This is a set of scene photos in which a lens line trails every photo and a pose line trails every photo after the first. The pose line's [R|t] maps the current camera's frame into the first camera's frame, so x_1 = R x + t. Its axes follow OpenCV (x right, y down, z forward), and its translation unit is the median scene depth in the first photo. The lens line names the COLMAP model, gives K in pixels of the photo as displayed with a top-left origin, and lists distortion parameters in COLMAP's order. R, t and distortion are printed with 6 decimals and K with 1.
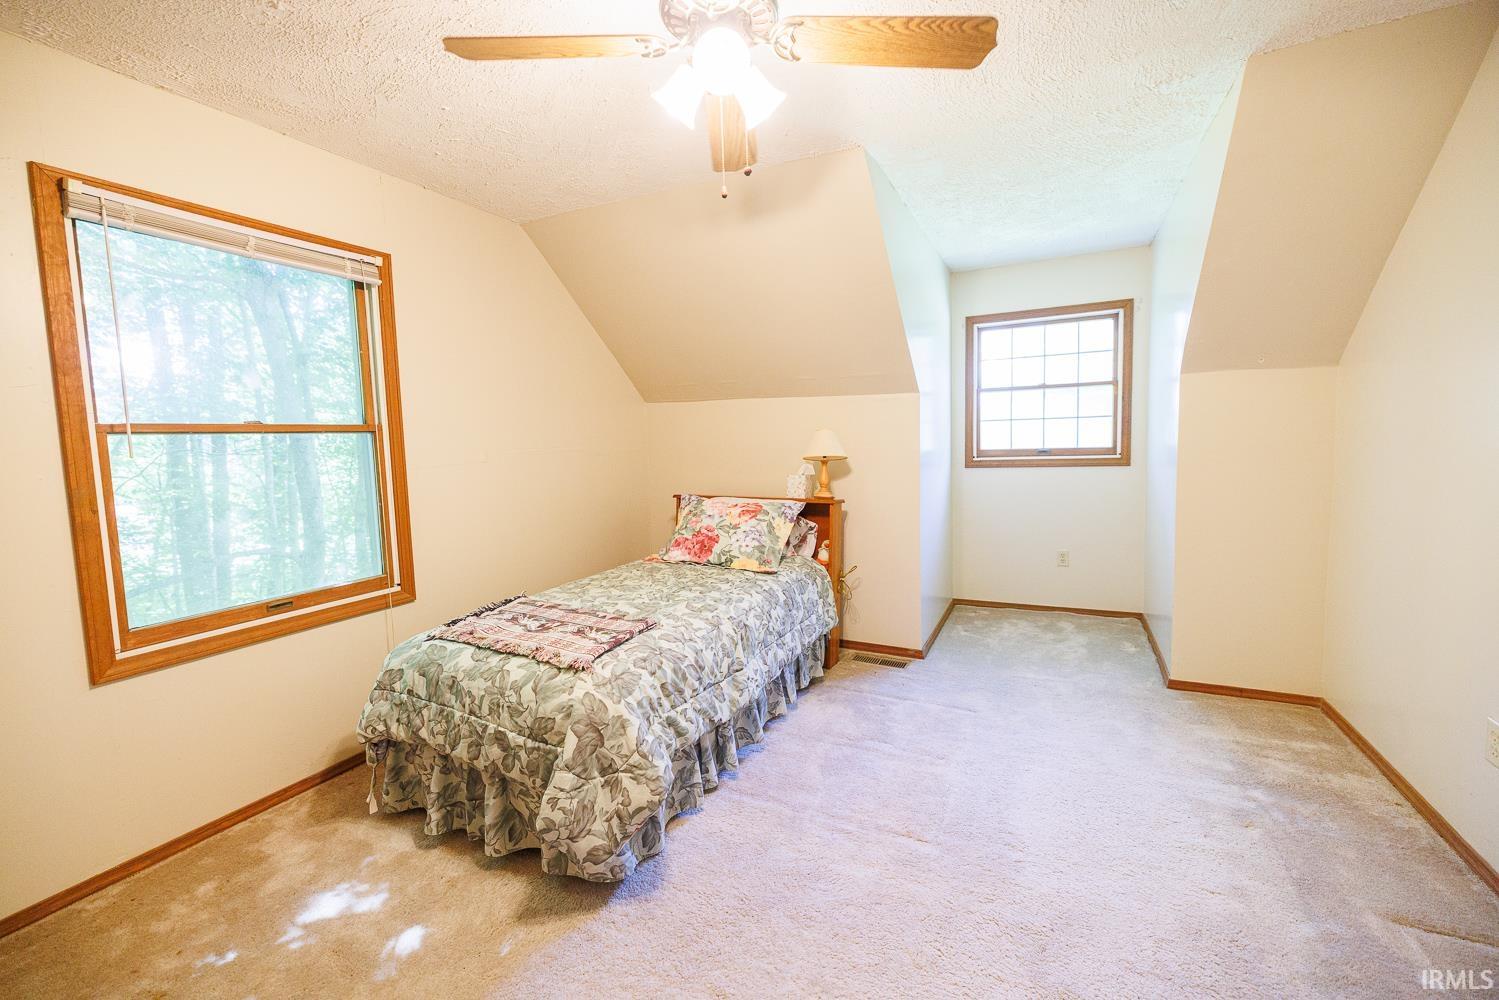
lens RADIAL K [[628.9, 0, 748.9], [0, 628.9, 488.1], [0, 0, 1]] dist [-0.000708, 0.000934]
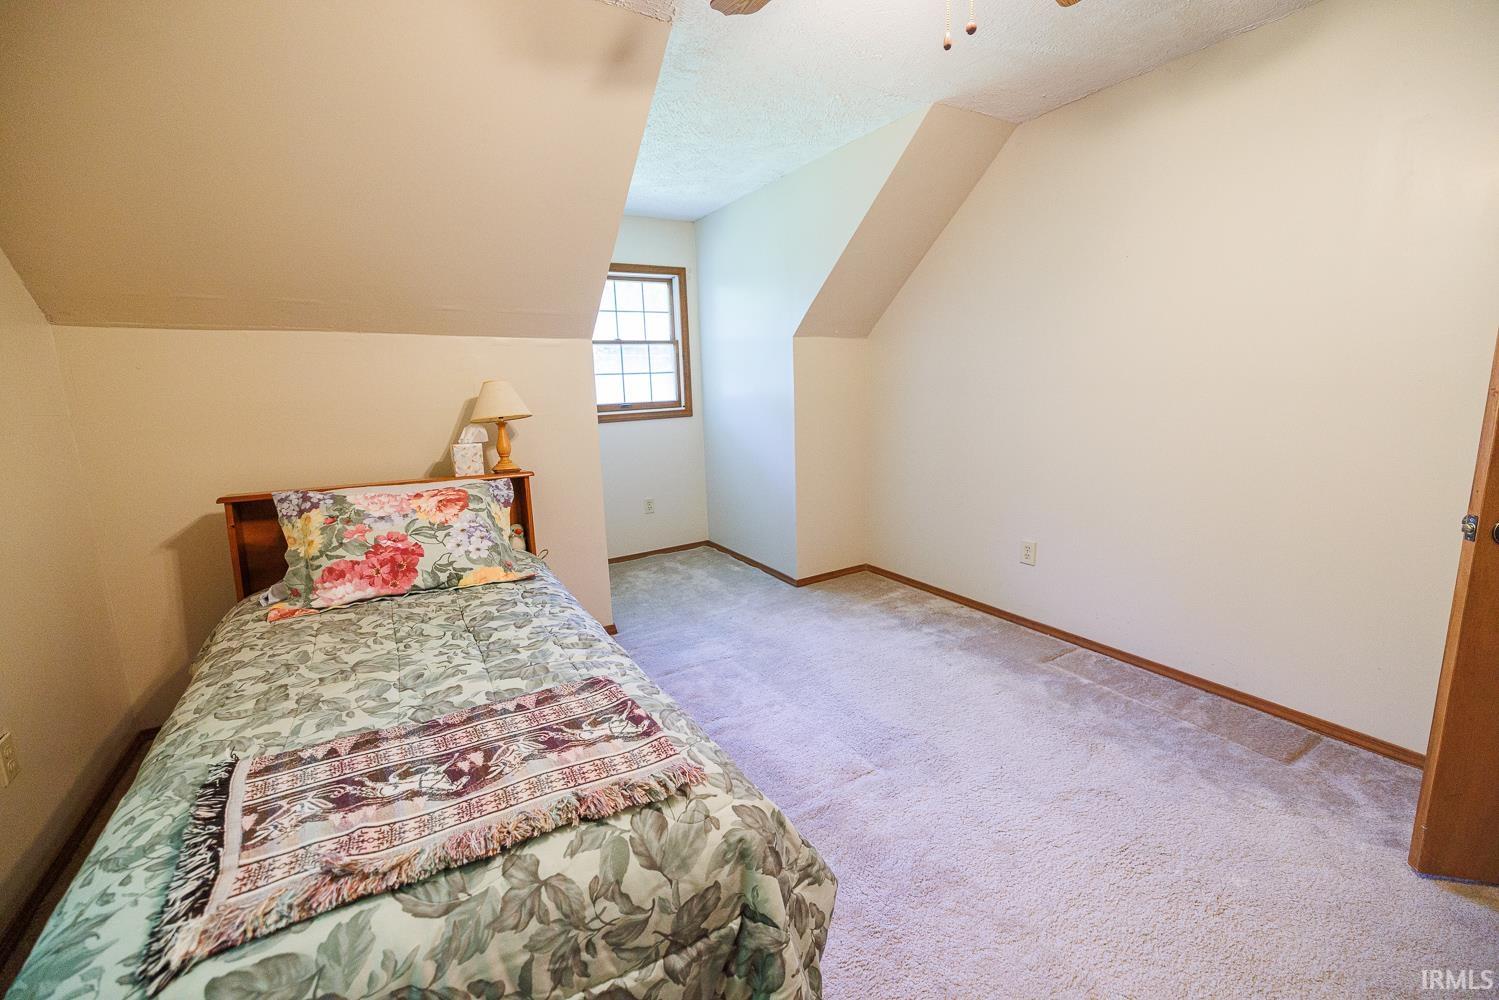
lens RADIAL K [[628.9, 0, 740.3], [0, 628.9, 488.3], [0, 0, 1]] dist [-0.000708, 0.000934]
pose [[0.530230, -0.132305, 0.837467, -0.416194], [0.084343, 0.991081, 0.103173, -0.020373], [-0.843648, 0.015929, 0.536660, 0.392636]]
